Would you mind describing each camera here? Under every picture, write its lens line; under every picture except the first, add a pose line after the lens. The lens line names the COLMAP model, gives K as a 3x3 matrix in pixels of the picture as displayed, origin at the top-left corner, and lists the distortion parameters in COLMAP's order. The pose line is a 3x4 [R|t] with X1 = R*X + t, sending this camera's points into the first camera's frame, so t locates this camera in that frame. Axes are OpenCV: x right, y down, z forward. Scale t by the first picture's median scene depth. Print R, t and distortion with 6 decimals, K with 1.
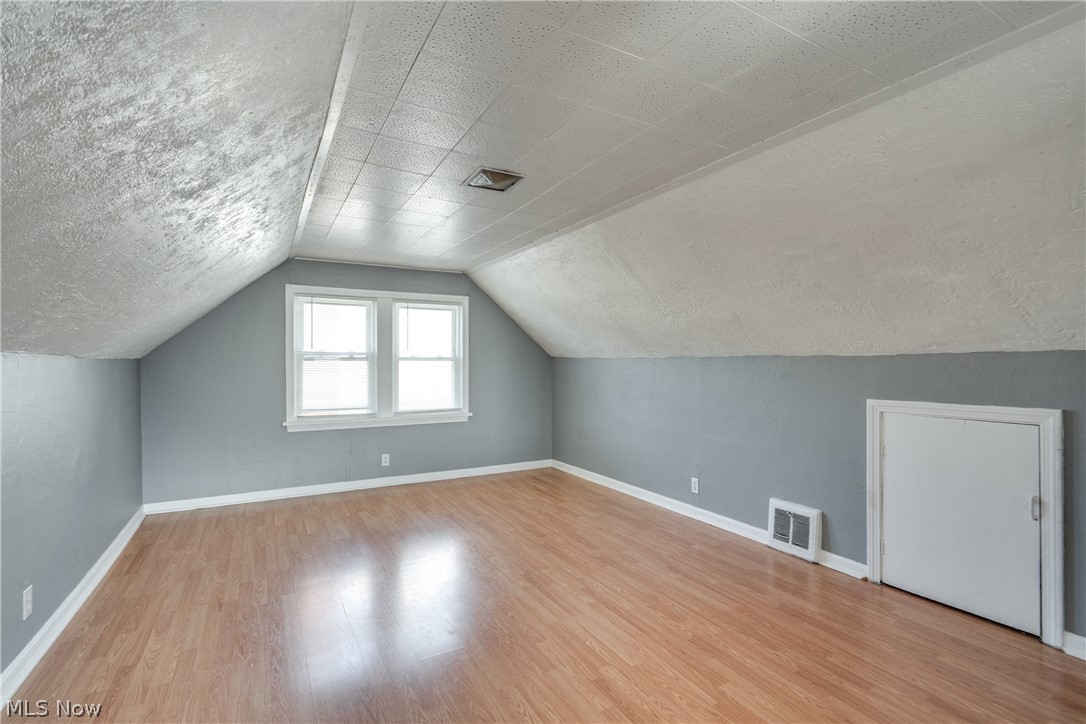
lens RADIAL K [[500.1, 0, 541.3], [0, 500.1, 365.7], [0, 0, 1]] dist [-0.003265, 0.000306]
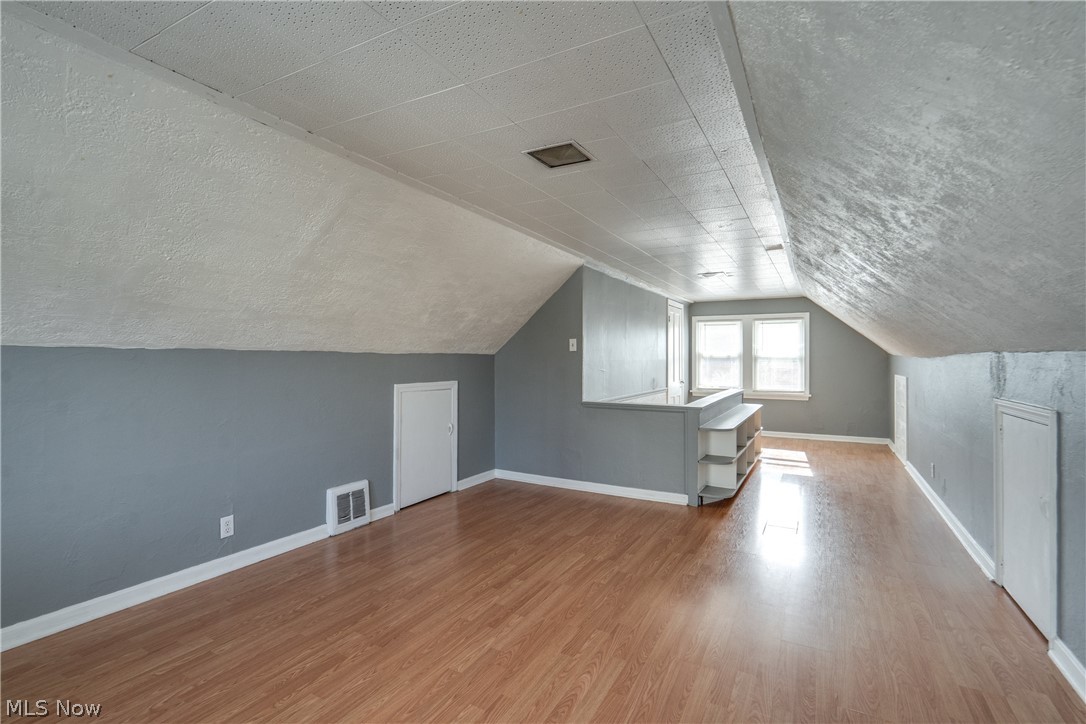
lens RADIAL K [[502.4, 0, 544.2], [0, 502.4, 354.0], [0, 0, 1]] dist [-0.001085, -0.000101]
pose [[-0.523919, 0.004212, 0.851758, -0.722152], [-0.001035, 0.999984, -0.005581, -0.011632], [-0.851768, -0.003805, -0.523906, 1.277847]]
